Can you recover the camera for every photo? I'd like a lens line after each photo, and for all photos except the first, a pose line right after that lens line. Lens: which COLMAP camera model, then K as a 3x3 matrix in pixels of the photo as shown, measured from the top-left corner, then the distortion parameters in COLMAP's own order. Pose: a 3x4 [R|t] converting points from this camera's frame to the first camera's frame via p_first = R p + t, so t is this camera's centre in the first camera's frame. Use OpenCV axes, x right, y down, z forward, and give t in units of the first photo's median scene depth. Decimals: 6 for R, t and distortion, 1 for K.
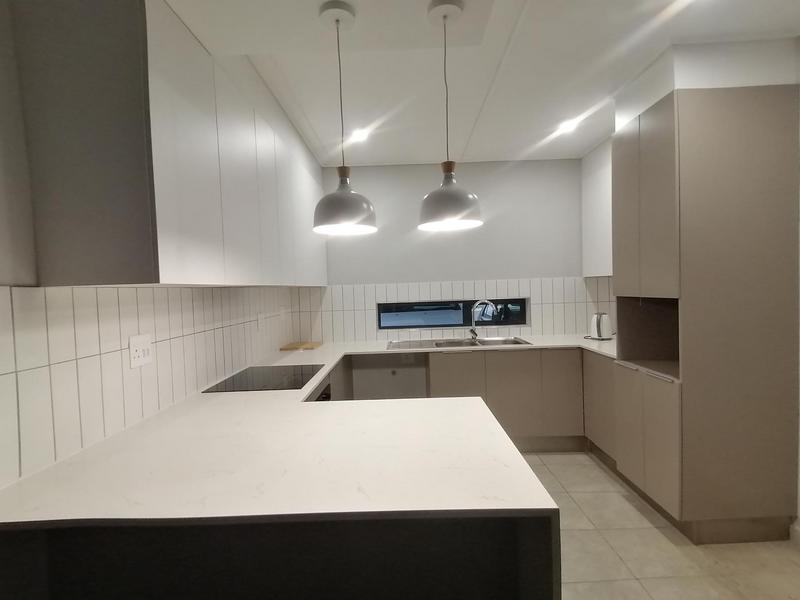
lens RADIAL K [[402.1, 0, 400.2], [0, 402.1, 296.0], [0, 0, 1]] dist [0.015761, -0.006594]
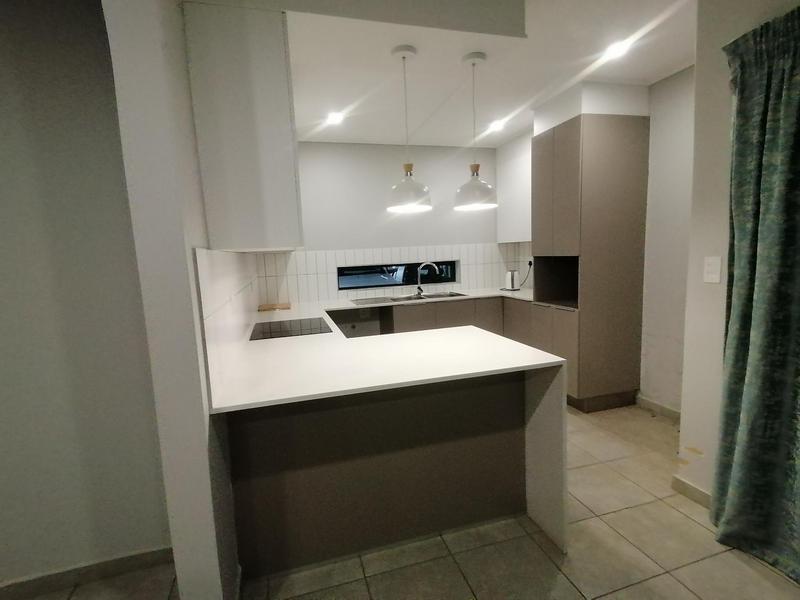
lens RADIAL K [[402.1, 0, 394.9], [0, 402.1, 295.8], [0, 0, 1]] dist [0.015761, -0.006594]
pose [[0.959391, -0.041402, 0.279025, -0.242731], [0.019928, 0.996647, 0.079364, 0.013350], [-0.281376, -0.070580, 0.956999, -0.154647]]
